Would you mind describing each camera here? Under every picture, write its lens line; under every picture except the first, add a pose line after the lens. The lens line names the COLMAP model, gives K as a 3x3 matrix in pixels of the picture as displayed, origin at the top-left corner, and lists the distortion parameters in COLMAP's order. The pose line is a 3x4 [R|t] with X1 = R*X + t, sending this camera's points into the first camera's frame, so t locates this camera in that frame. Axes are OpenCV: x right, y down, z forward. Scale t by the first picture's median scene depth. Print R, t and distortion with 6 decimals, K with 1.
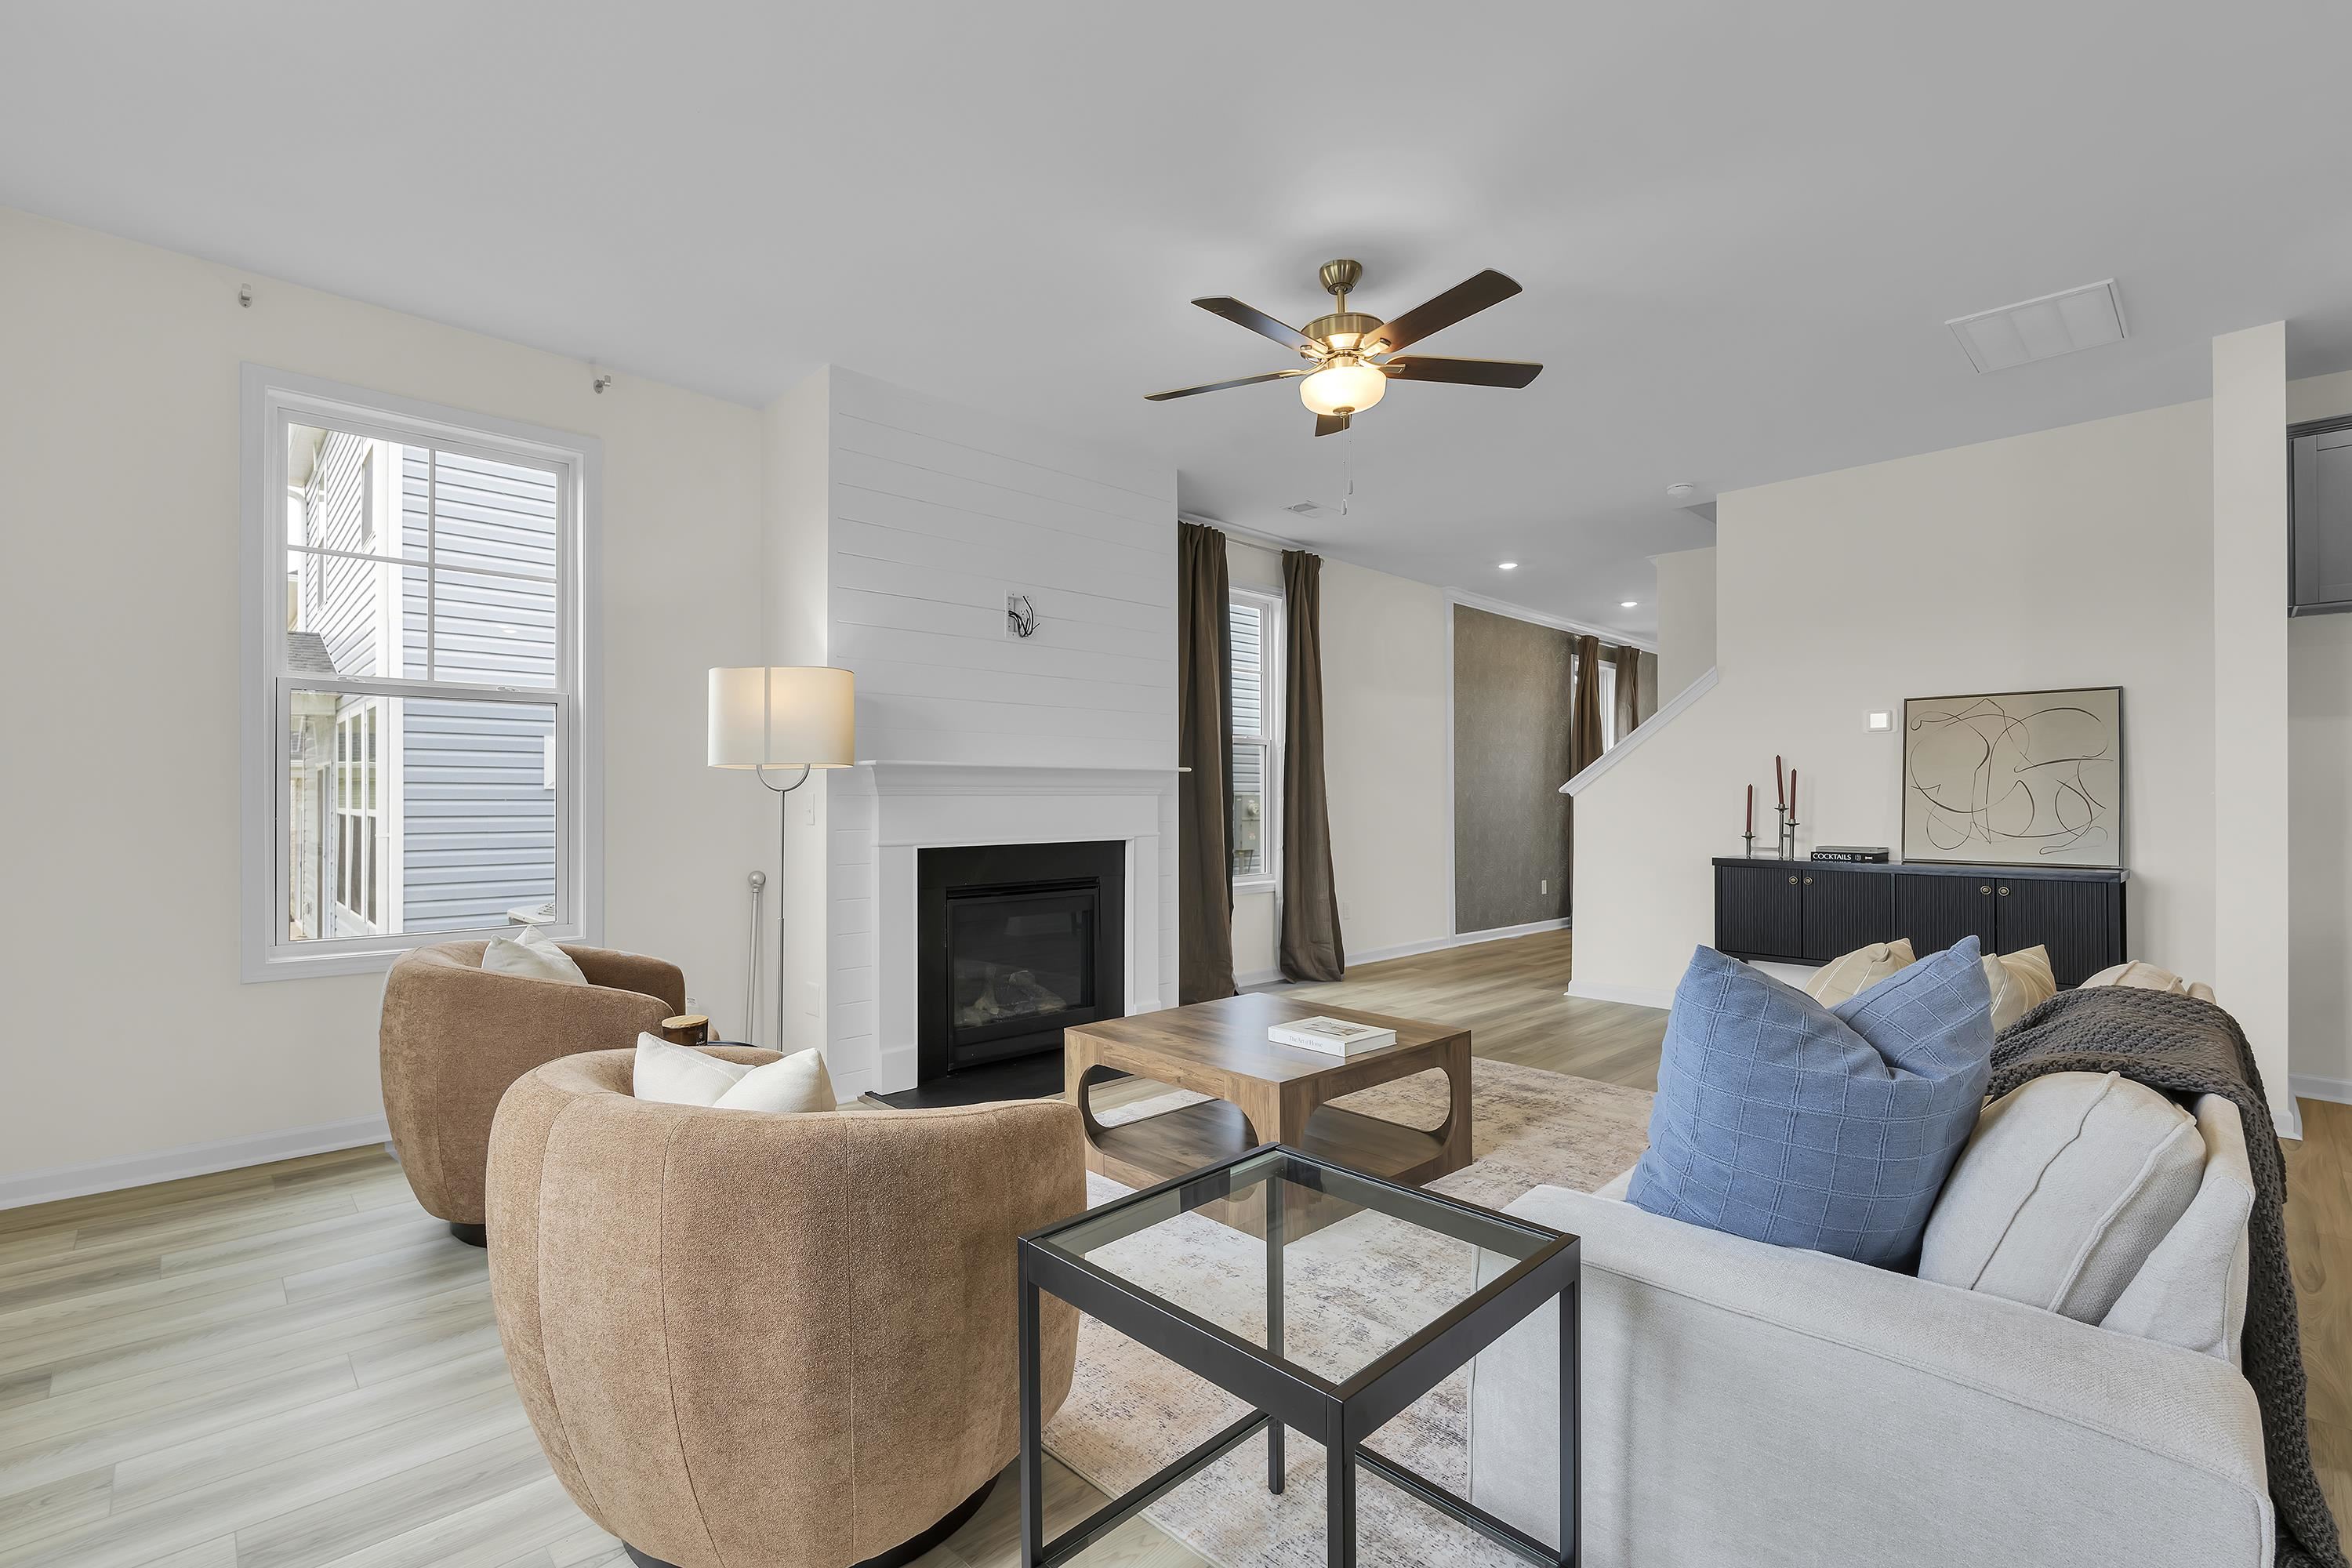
lens RADIAL K [[1040.1, 0, 1176.0], [0, 1040.1, 784.0], [0, 0, 1]] dist [0.000089, 0.000032]
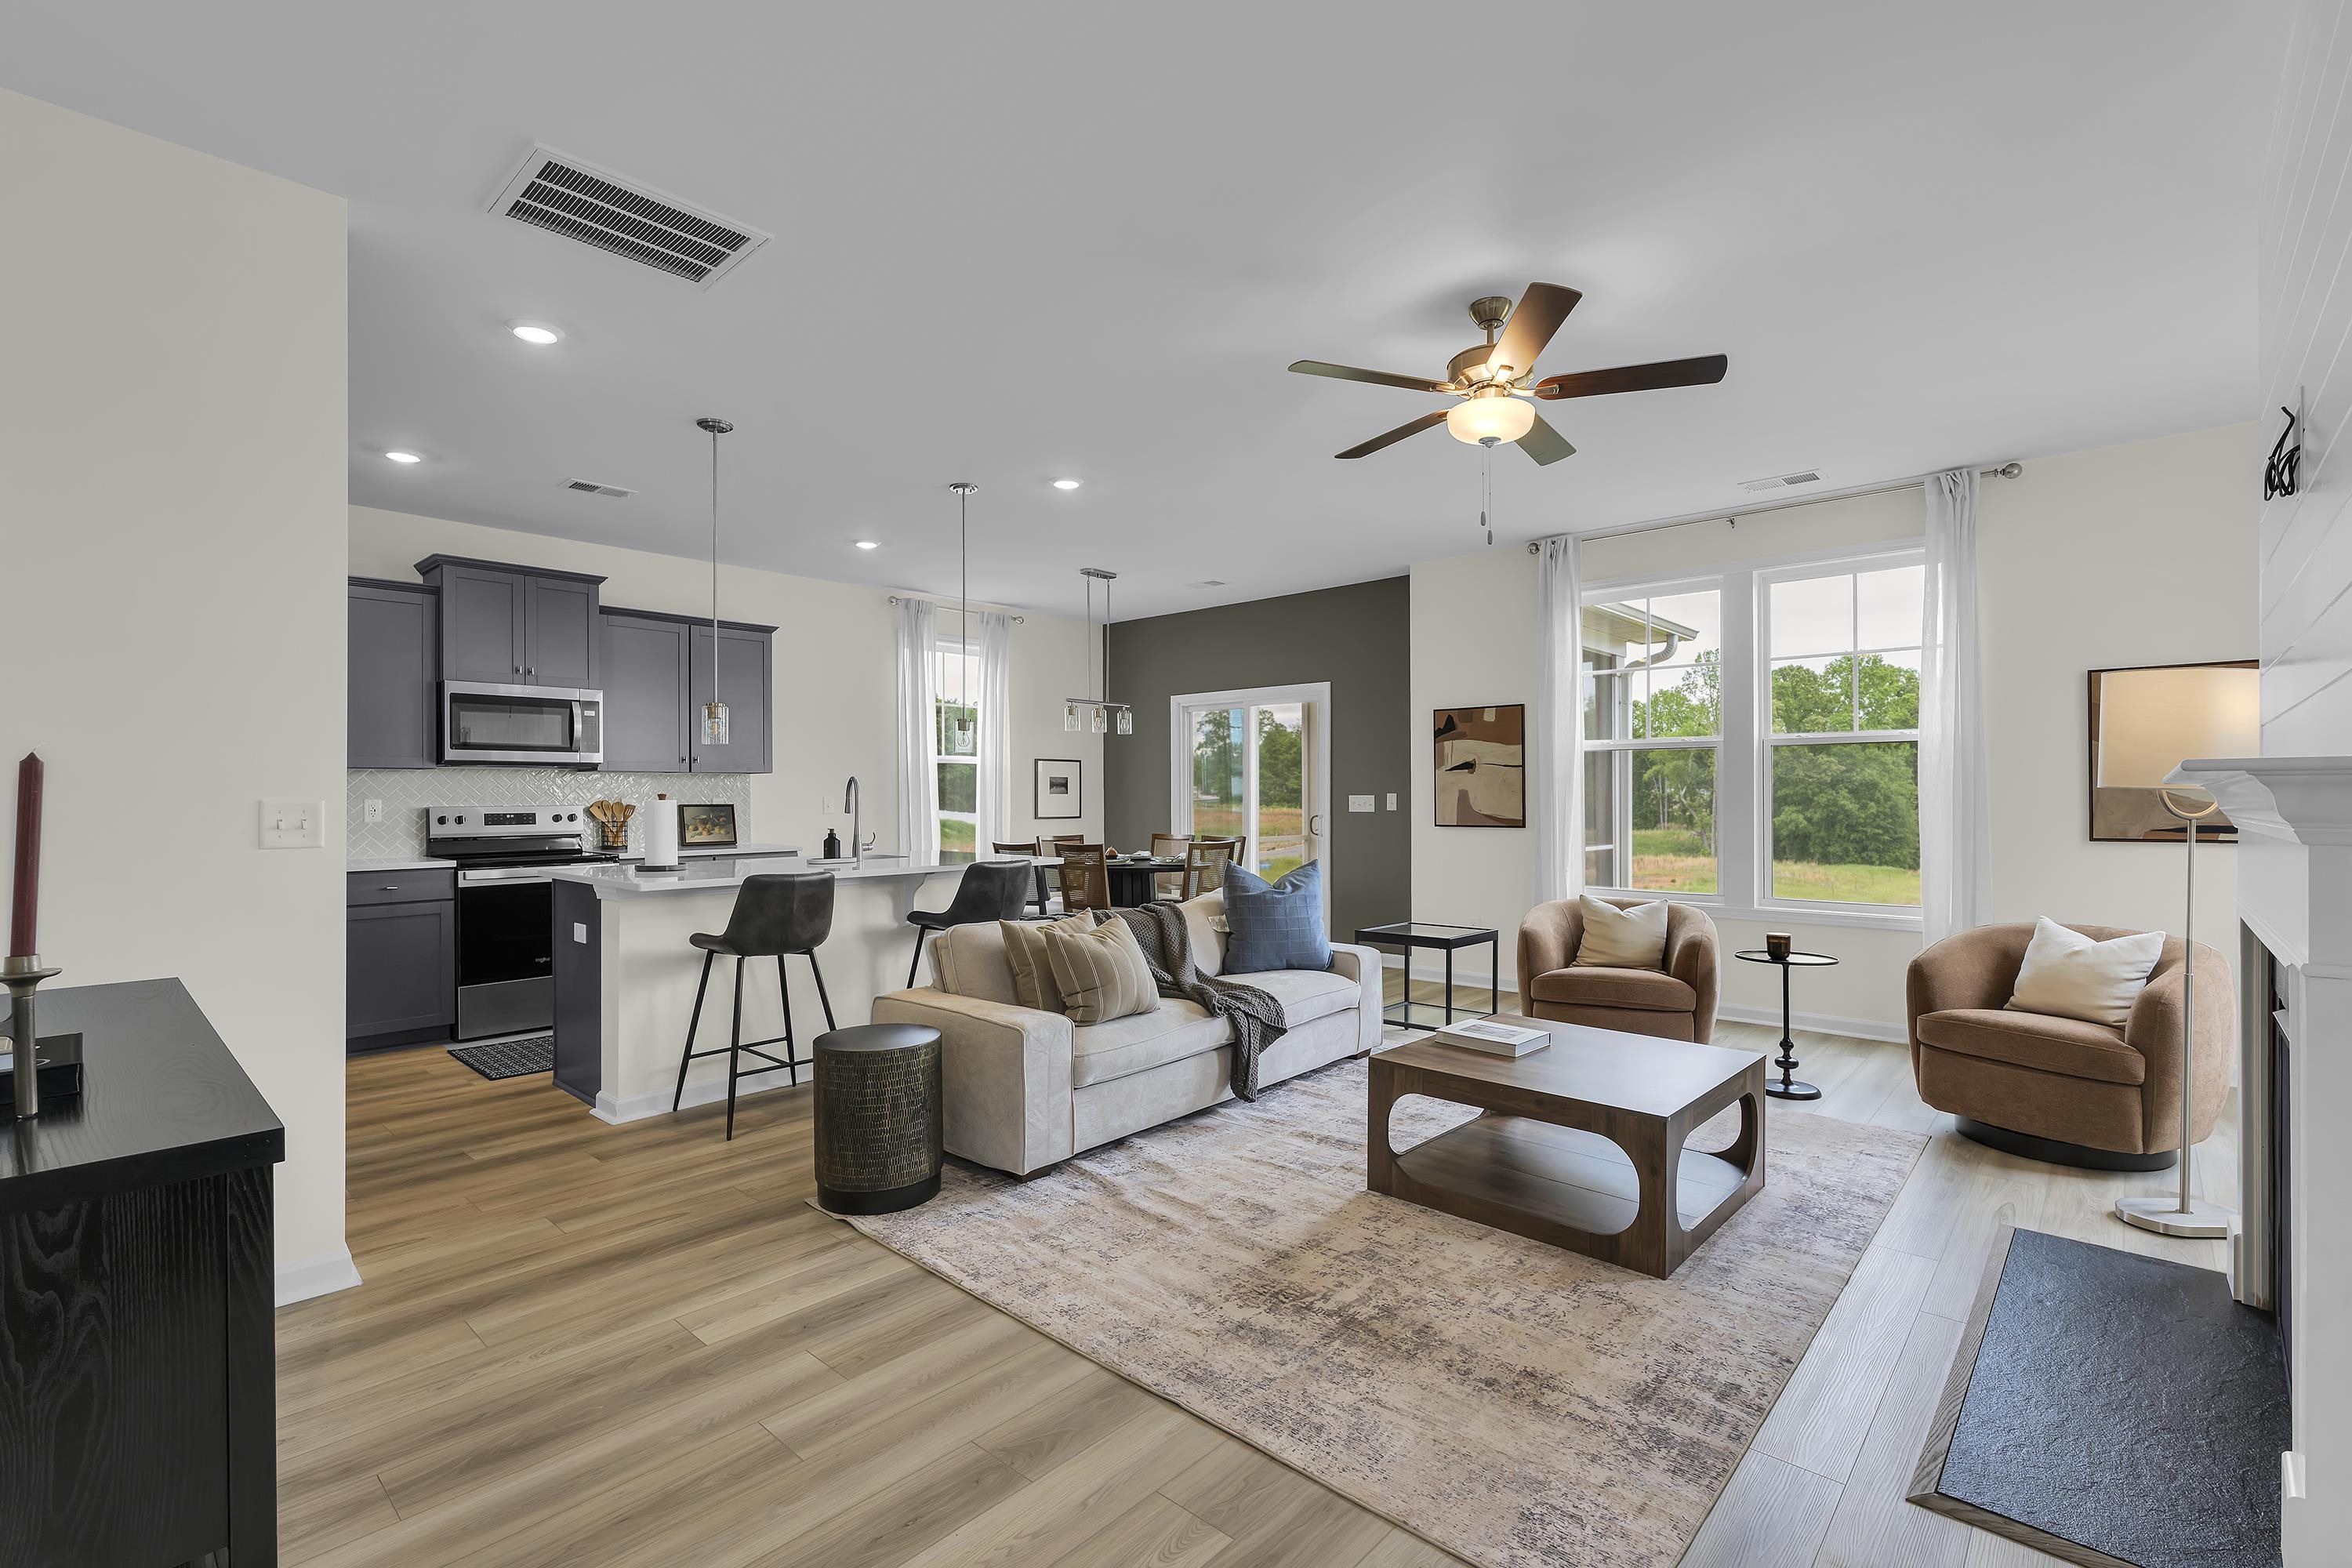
lens RADIAL K [[1040.1, 0, 1176.0], [0, 1040.1, 784.0], [0, 0, 1]] dist [0.000089, 0.000032]
pose [[-0.998700, 0.005316, -0.050702, 0.450628], [0.005778, 0.999943, -0.008958, -0.016620], [0.050652, -0.009239, -0.998674, 1.735034]]
